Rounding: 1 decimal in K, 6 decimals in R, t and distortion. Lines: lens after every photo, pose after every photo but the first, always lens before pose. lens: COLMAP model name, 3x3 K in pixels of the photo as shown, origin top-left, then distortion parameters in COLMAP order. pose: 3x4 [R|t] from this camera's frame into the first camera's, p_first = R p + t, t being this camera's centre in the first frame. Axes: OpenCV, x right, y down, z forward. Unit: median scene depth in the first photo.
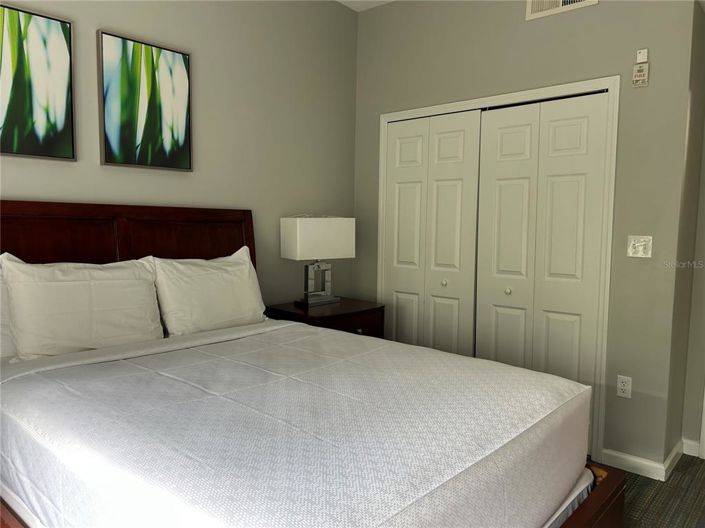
lens RADIAL K [[528.6, 0, 347.9], [0, 528.6, 263.7], [0, 0, 1]] dist [0.016446, -0.001061]
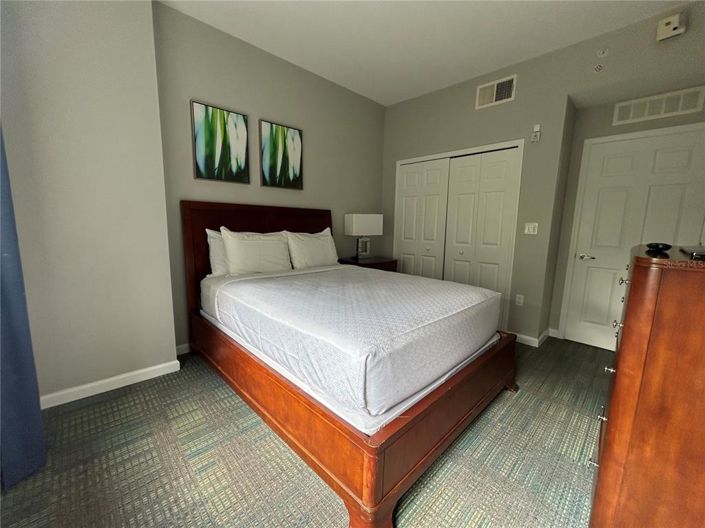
lens RADIAL K [[286.2, 0, 352.5], [0, 286.2, 264.0], [0, 0, 1]] dist [0.000994, 0.000161]
pose [[0.997470, 0.016875, -0.069053, -0.027151], [-0.012615, 0.998017, 0.061671, 0.039437], [0.069956, -0.060644, 0.995705, -0.092861]]
